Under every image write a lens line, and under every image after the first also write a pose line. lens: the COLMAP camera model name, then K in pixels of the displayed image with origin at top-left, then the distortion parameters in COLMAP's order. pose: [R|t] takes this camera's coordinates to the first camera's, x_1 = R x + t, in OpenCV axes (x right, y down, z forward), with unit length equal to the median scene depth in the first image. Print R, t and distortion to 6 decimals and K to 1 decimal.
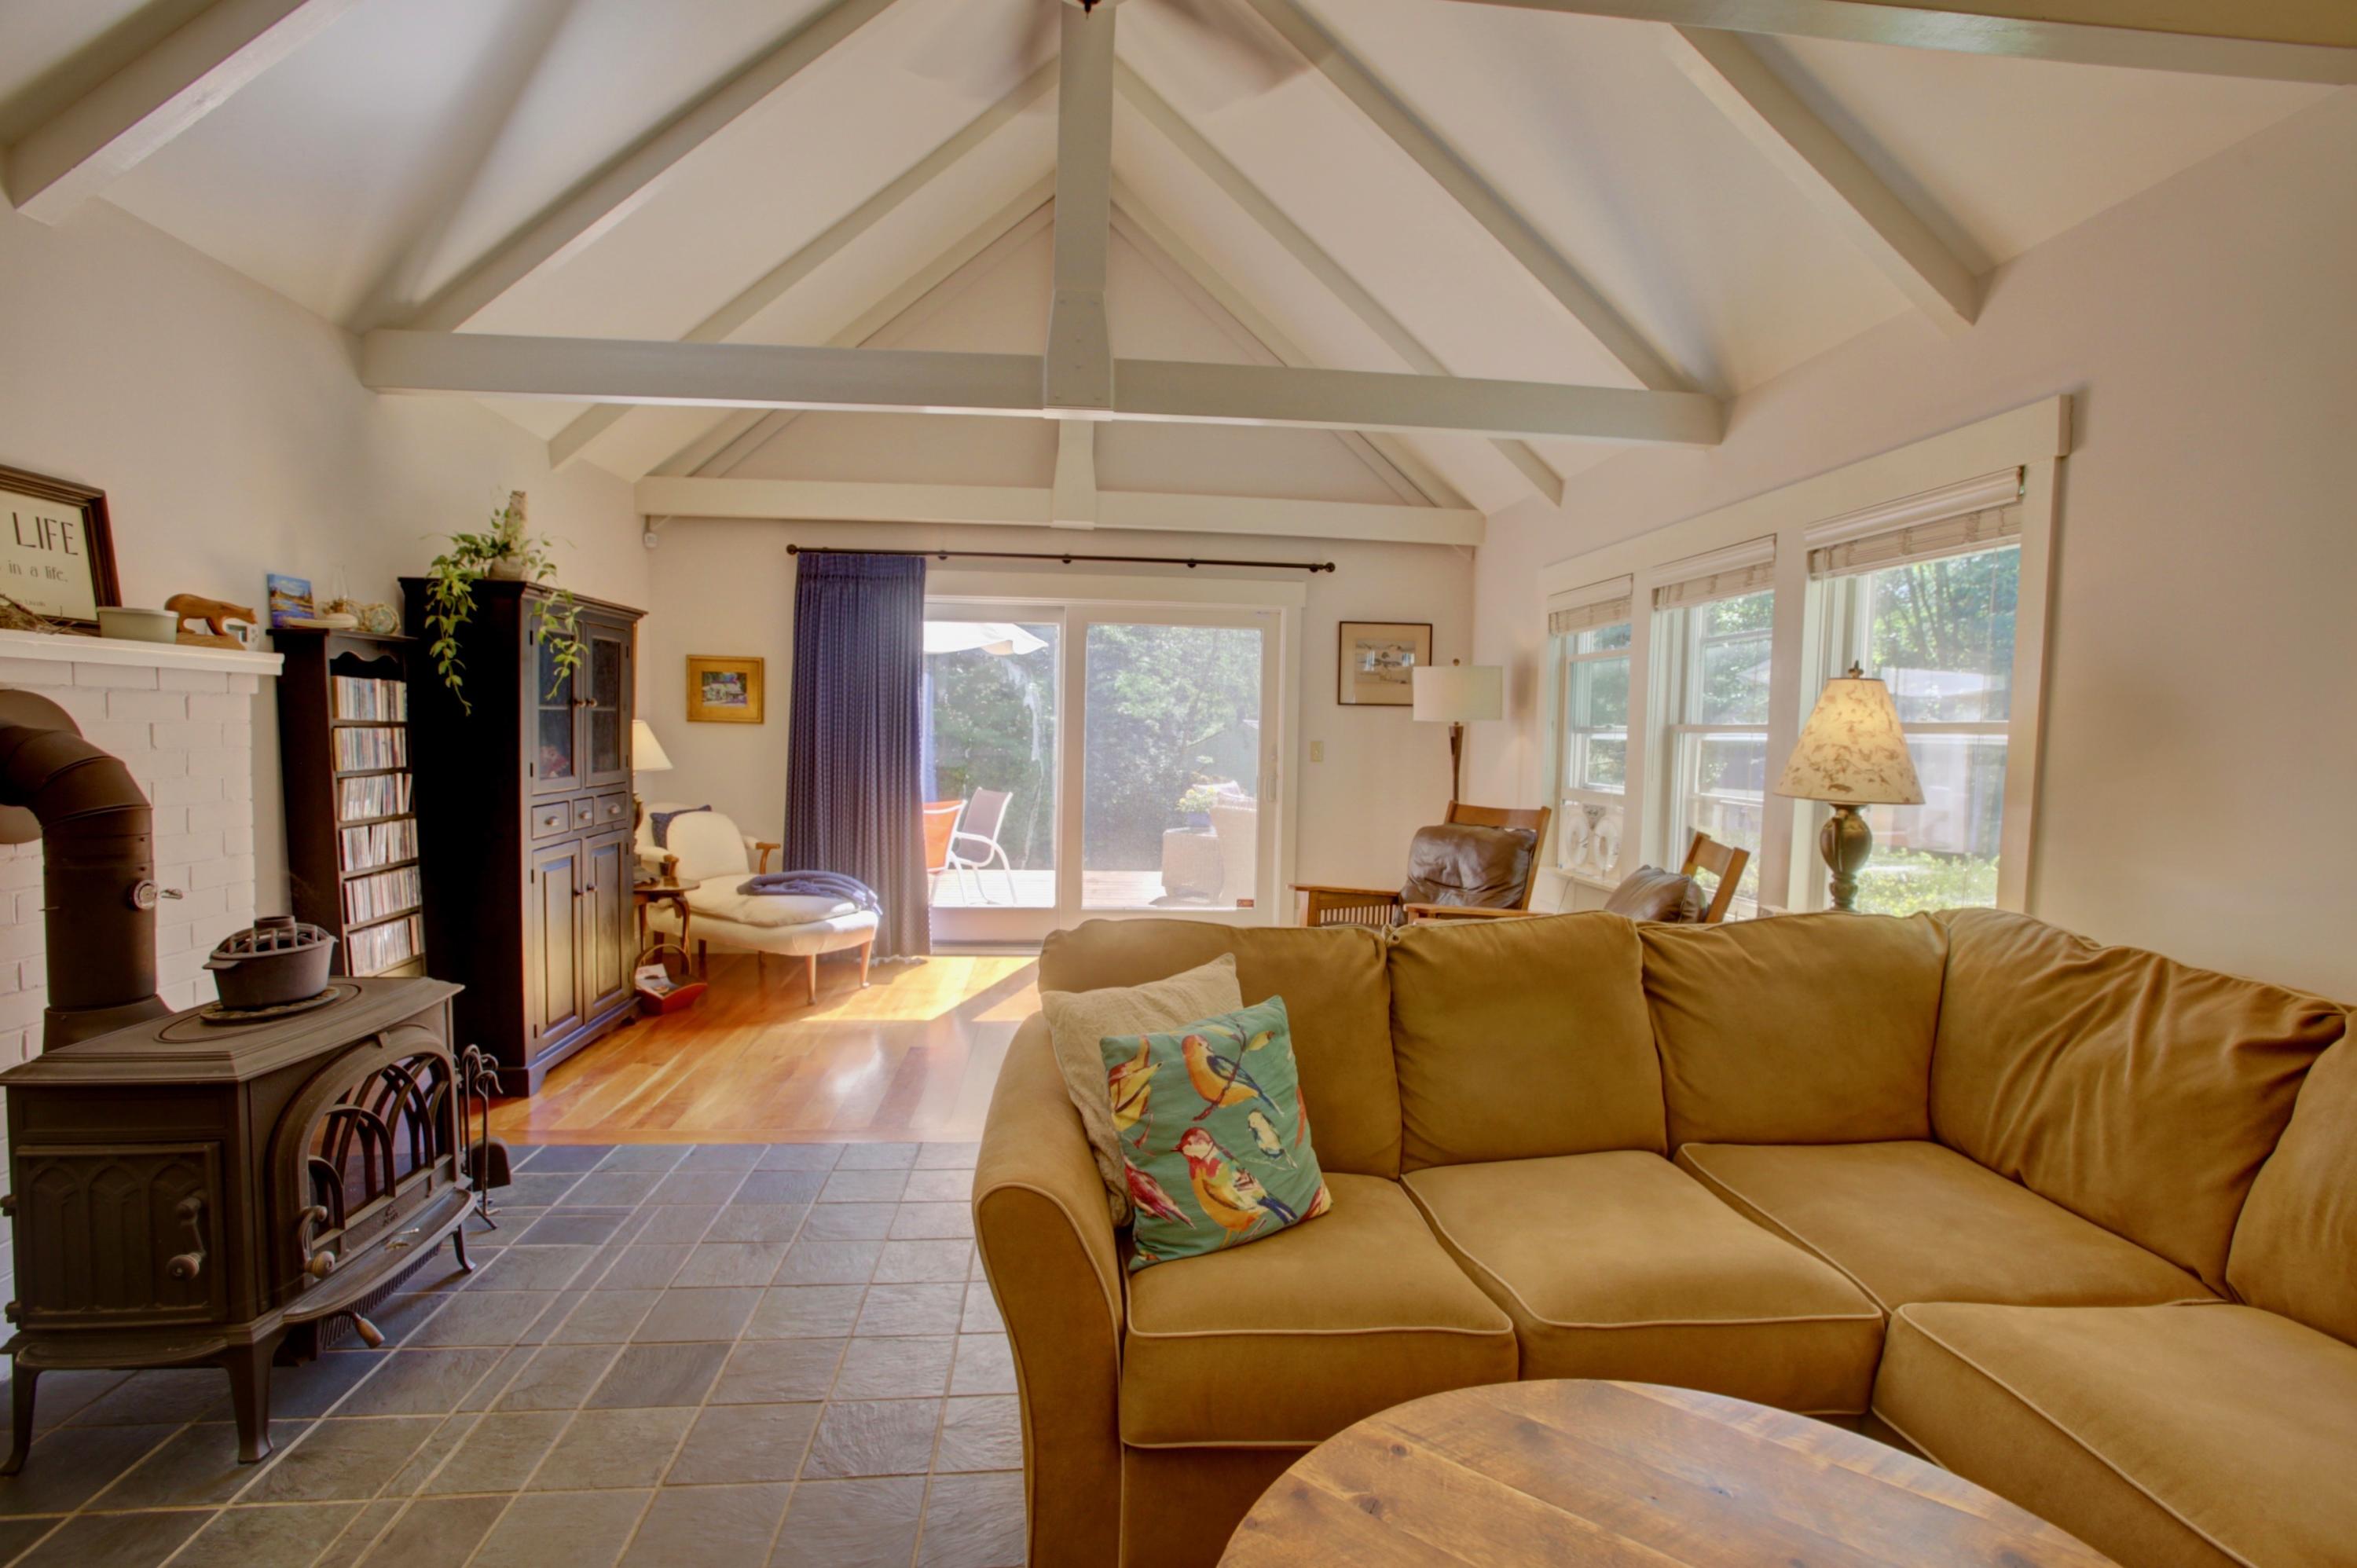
lens RADIAL K [[1067.5, 0, 1178.5], [0, 1067.5, 784.0], [0, 0, 1]] dist [-0.002068, -0.000248]
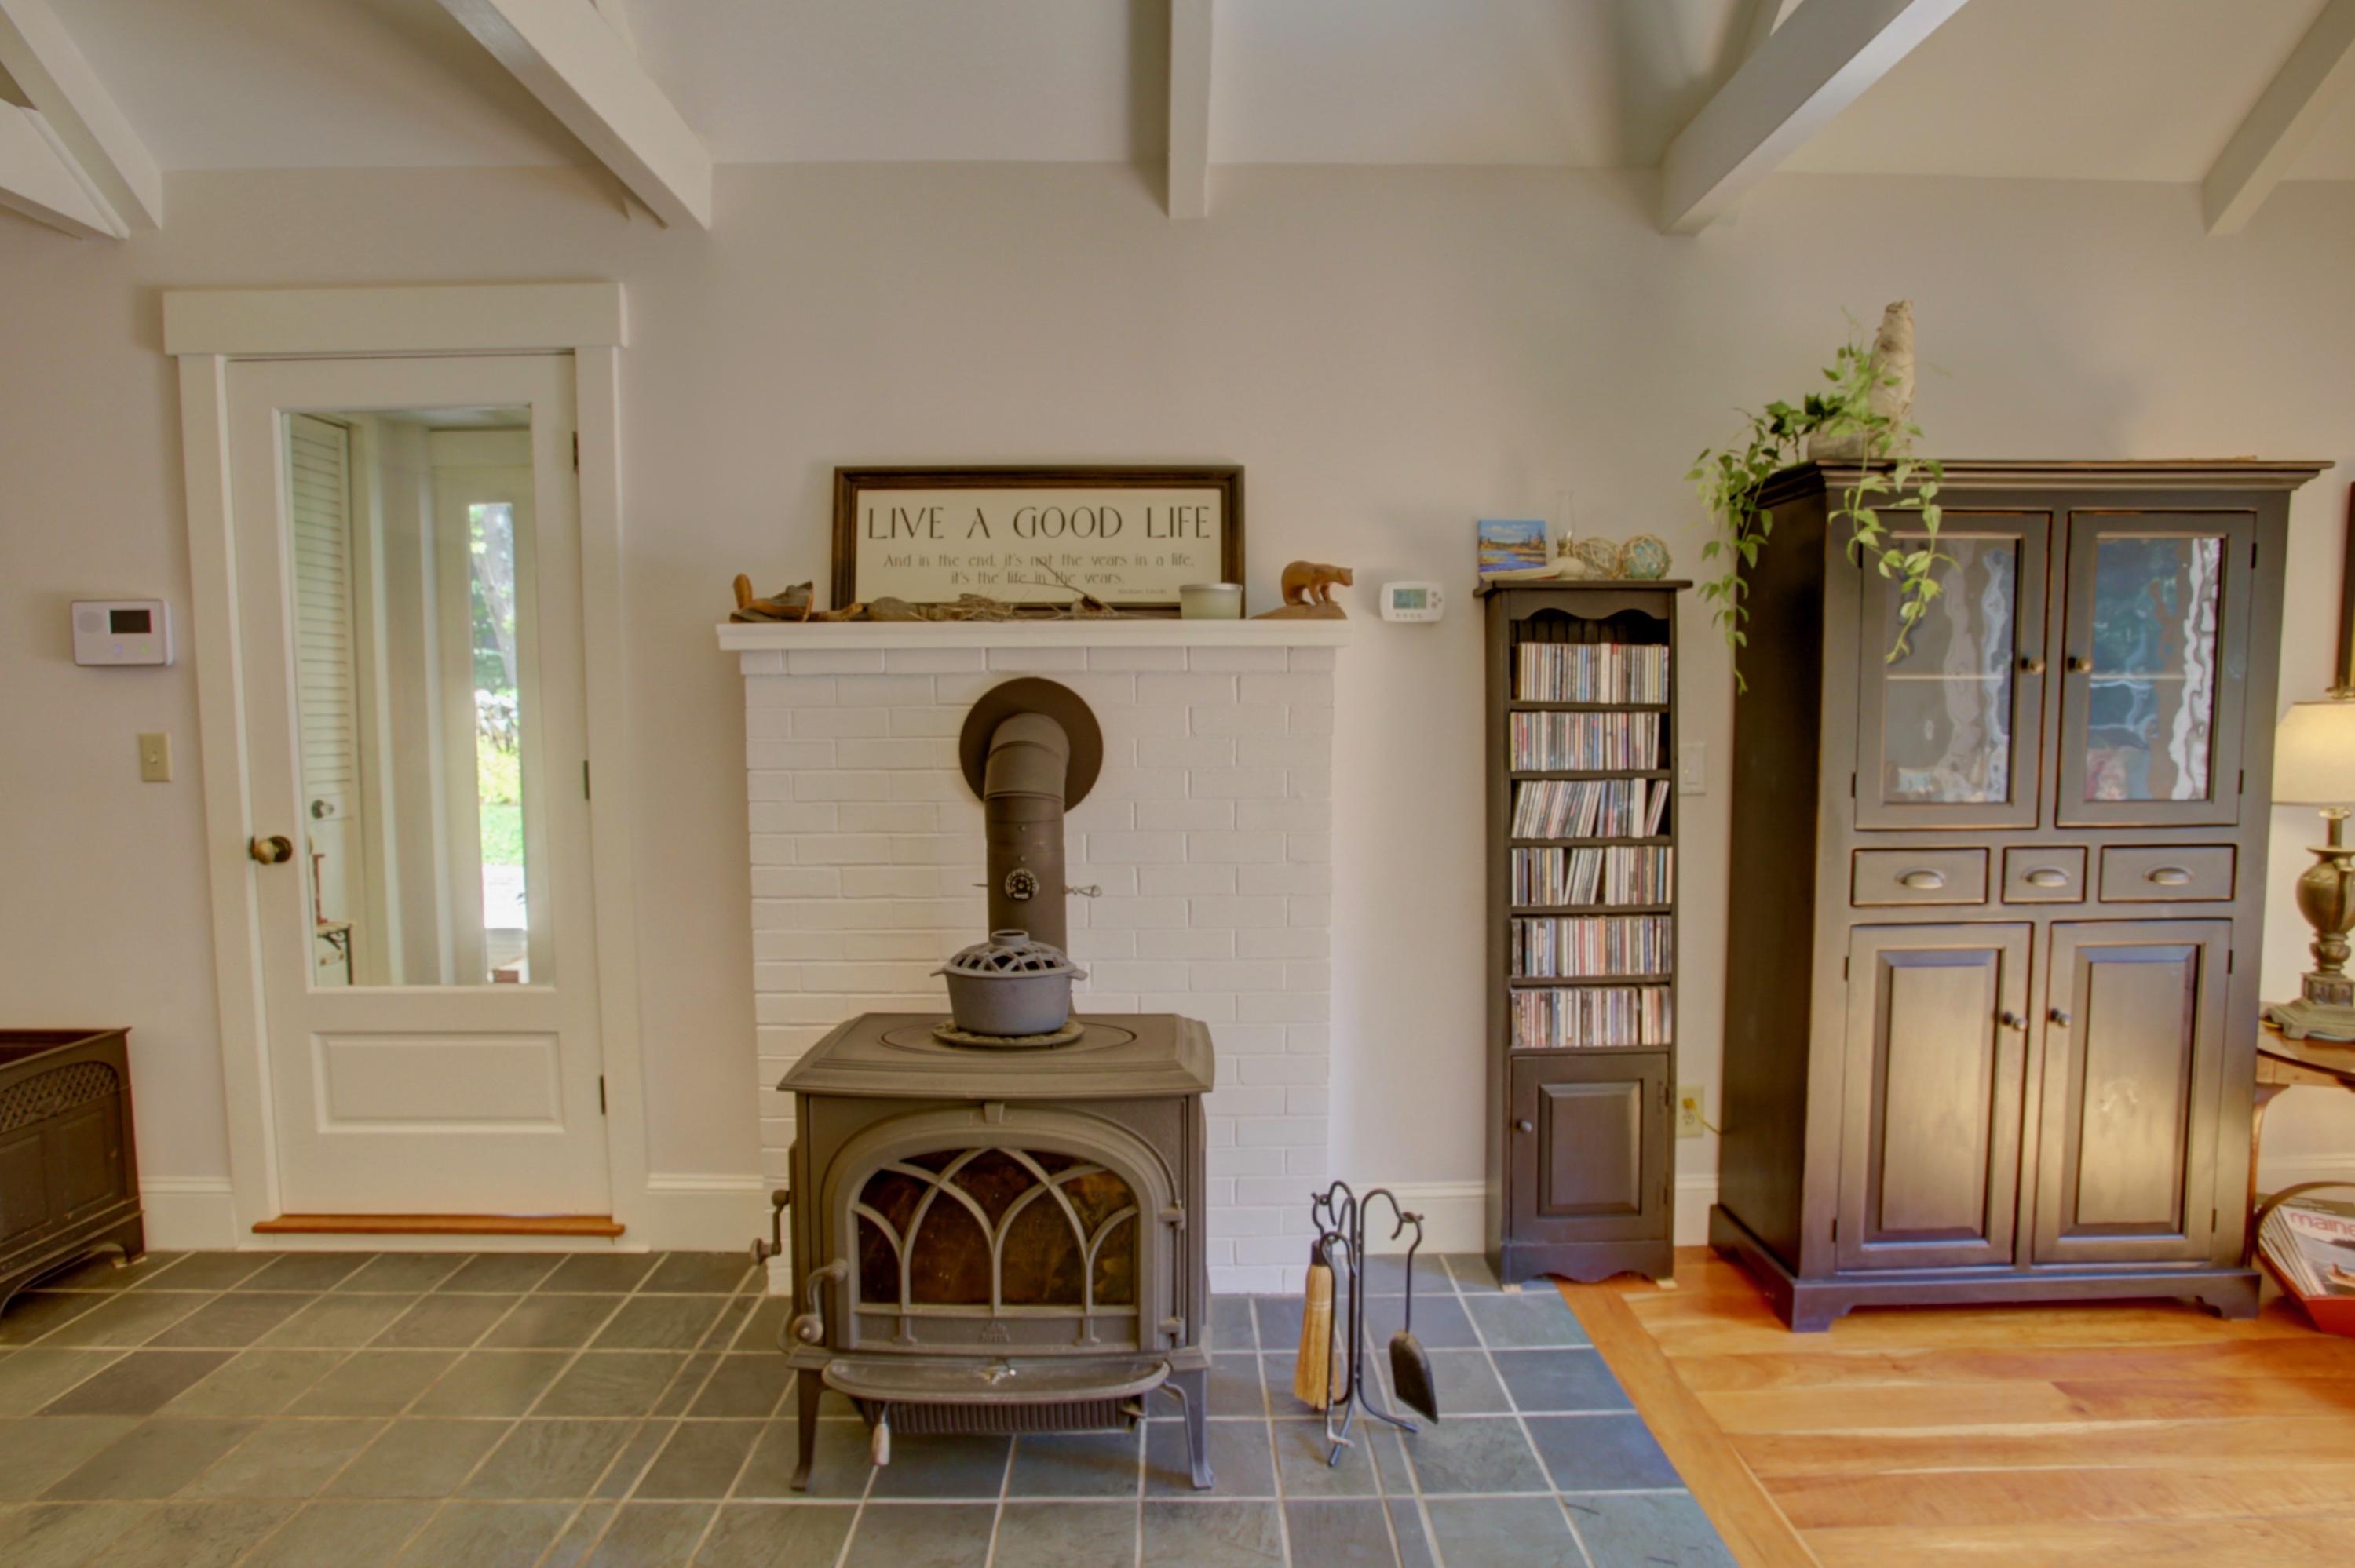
lens RADIAL K [[1207.4, 0, 1177.5], [0, 1207.4, 784.0], [0, 0, 1]] dist [-0.067816, 0.030876]
pose [[-0.080444, 0.056496, -0.995157, 0.067108], [-0.051877, 0.996802, 0.060783, -0.039435], [0.995408, 0.056515, -0.077256, 0.785808]]
